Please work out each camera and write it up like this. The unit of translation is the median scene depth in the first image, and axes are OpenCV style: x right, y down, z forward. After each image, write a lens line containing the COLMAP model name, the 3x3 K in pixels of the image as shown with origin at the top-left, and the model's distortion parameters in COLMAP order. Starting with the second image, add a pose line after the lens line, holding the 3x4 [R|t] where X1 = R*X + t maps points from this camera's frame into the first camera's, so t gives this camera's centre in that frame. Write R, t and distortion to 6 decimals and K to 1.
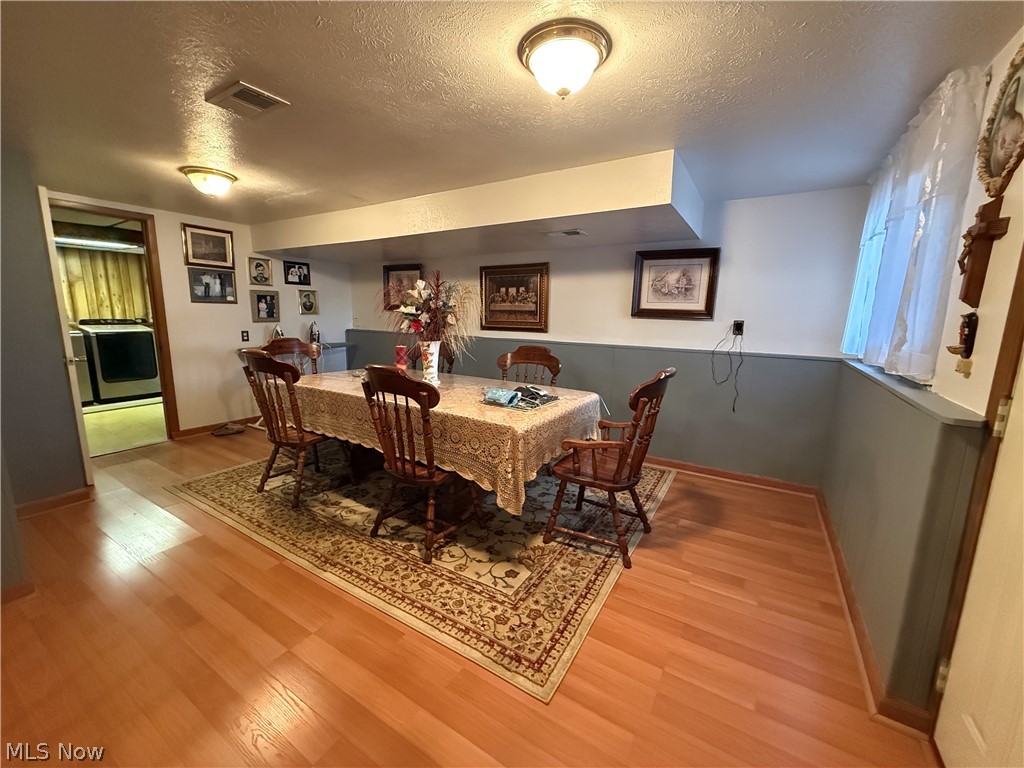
lens RADIAL K [[407.9, 0, 511.4], [0, 407.9, 383.4], [0, 0, 1]] dist [0.000475, -0.000320]
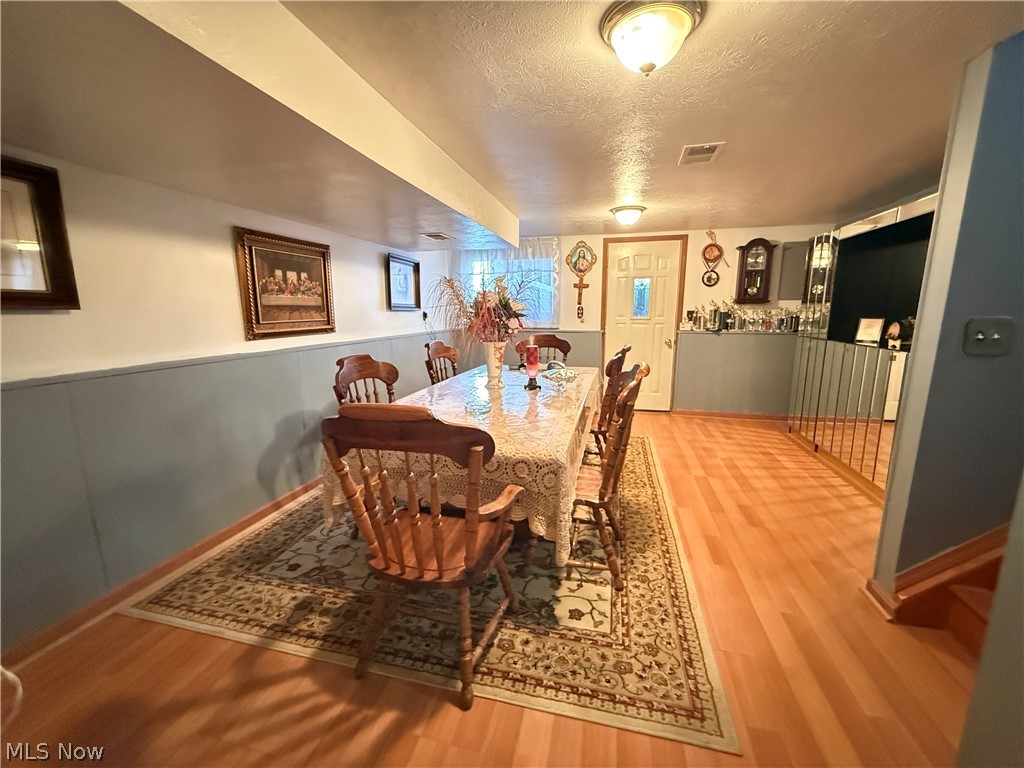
lens RADIAL K [[407.9, 0, 511.4], [0, 407.9, 383.4], [0, 0, 1]] dist [0.000475, -0.000320]
pose [[-0.300047, -0.188334, 0.935148, -0.858906], [0.159627, 0.956581, 0.243868, -0.182879], [-0.940474, 0.222446, -0.256956, 0.970361]]
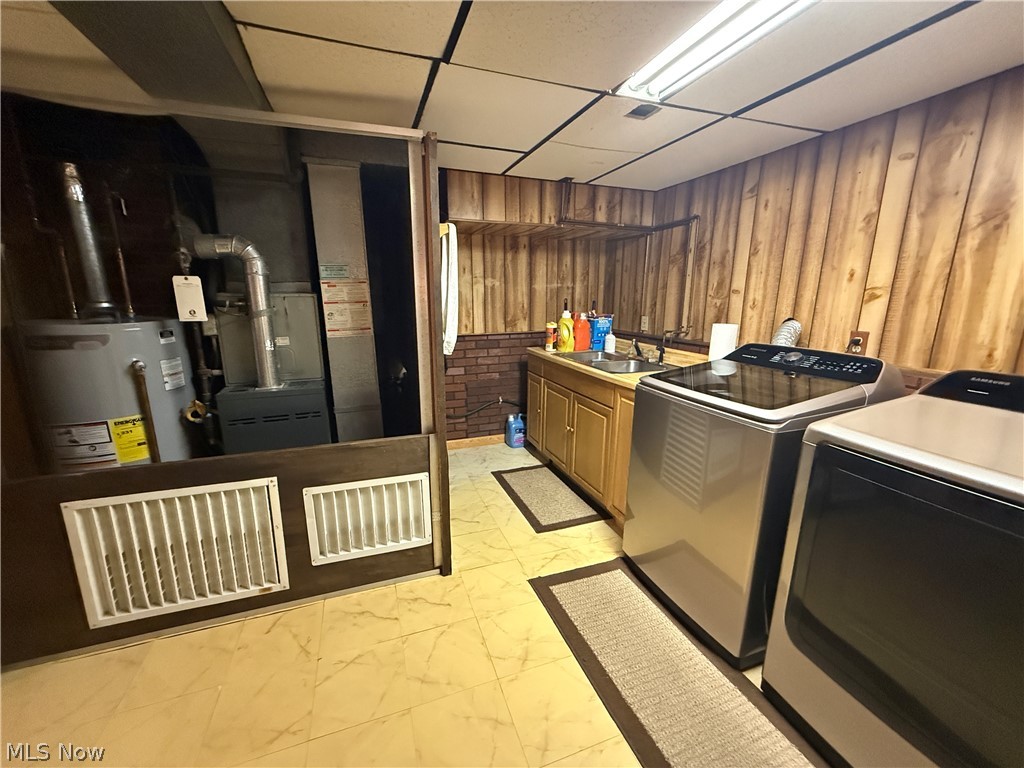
lens RADIAL K [[412.4, 0, 512.0], [0, 412.4, 384.0], [0, 0, 1]] dist [0.001023, -0.000050]
pose [[-0.620304, 0.145629, -0.770724, -1.076130], [-0.149741, 0.942554, 0.298613, -0.275621], [0.769935, 0.300640, -0.562863, 1.424420]]
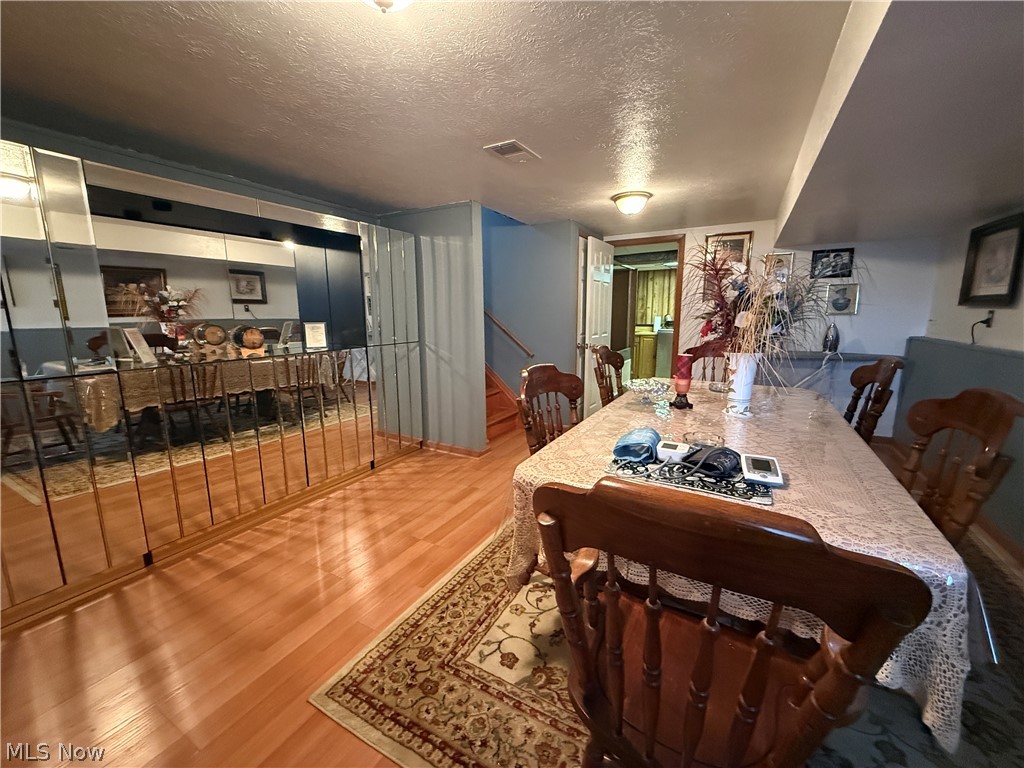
lens RADIAL K [[407.9, 0, 511.4], [0, 407.9, 383.4], [0, 0, 1]] dist [0.000475, -0.000320]
pose [[0.041409, 0.151449, -0.987597, 0.354085], [-0.160410, 0.976631, 0.143042, -0.070279], [0.986182, 0.152497, 0.064735, 0.474463]]
